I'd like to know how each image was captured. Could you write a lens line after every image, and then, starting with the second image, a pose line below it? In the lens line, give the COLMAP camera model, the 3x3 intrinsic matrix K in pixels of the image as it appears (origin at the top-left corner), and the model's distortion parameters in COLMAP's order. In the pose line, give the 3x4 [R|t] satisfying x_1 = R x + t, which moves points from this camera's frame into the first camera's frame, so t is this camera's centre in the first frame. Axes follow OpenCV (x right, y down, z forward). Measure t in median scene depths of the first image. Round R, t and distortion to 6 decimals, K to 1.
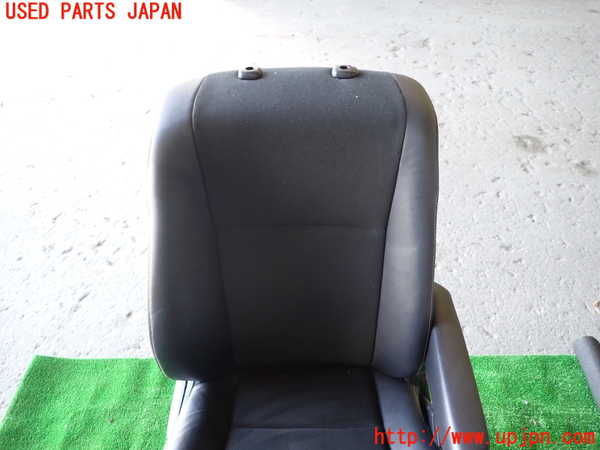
lens RADIAL K [[440.0, 0, 299.4], [0, 440.0, 227.8], [0, 0, 1]] dist [0.011421, -0.011136]
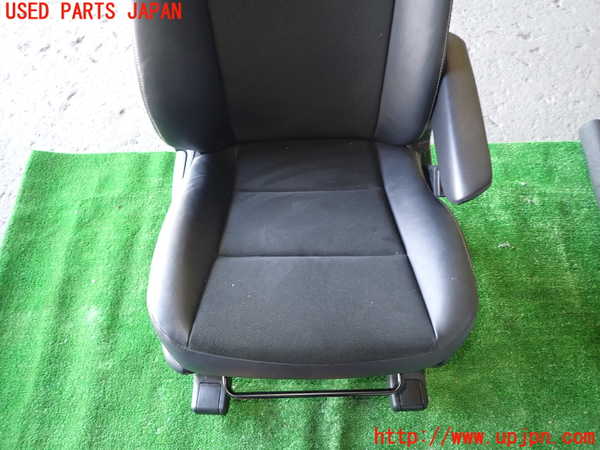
lens RADIAL K [[440.0, 0, 298.7], [0, 440.0, 223.2], [0, 0, 1]] dist [0.011421, -0.011136]
pose [[0.999852, -0.017171, -0.001402, -0.004017], [0.016615, 0.939541, 0.342033, 0.114555], [-0.004556, -0.342006, 0.939687, 0.013270]]
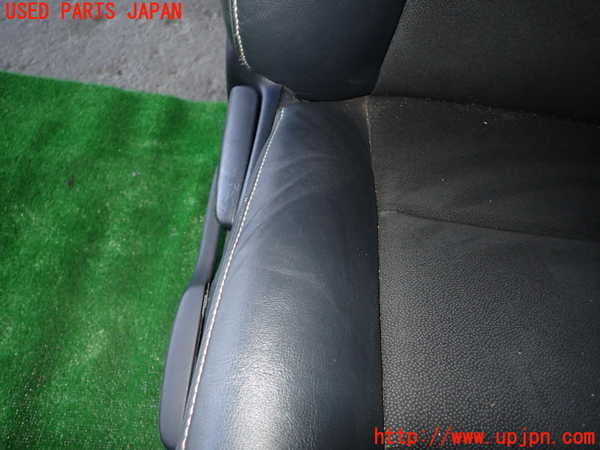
lens RADIAL K [[440.0, 0, 297.0], [0, 440.0, 225.3], [0, 0, 1]] dist [0.011421, -0.011136]
pose [[0.987111, 0.130812, 0.092197, -0.173594], [-0.155756, 0.917622, 0.365664, 0.218412], [-0.036769, -0.375311, 0.926169, 0.417532]]
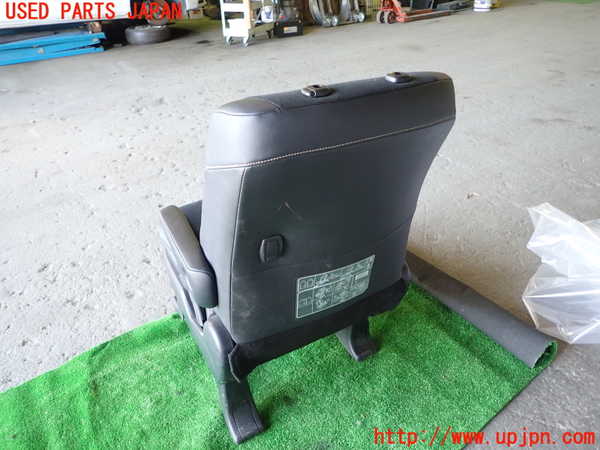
lens RADIAL K [[440.0, 0, 297.5], [0, 440.0, 223.2], [0, 0, 1]] dist [0.011421, -0.011136]
pose [[0.819309, -0.330227, 0.468703, -0.190654], [0.413426, 0.906665, -0.083889, 0.313975], [-0.397254, 0.262506, 0.879363, -0.228563]]
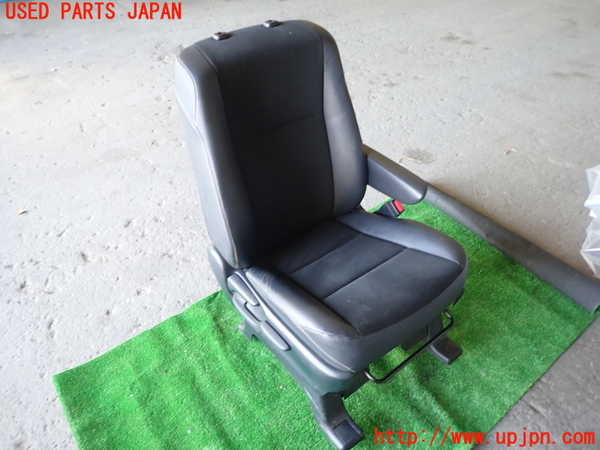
lens RADIAL K [[440.0, 0, 298.1], [0, 440.0, 223.5], [0, 0, 1]] dist [0.011421, -0.011136]
pose [[0.793074, -0.395470, 0.463289, -0.480304], [0.419043, 0.906224, 0.056232, 0.148715], [-0.442082, 0.149541, 0.884421, -0.217478]]
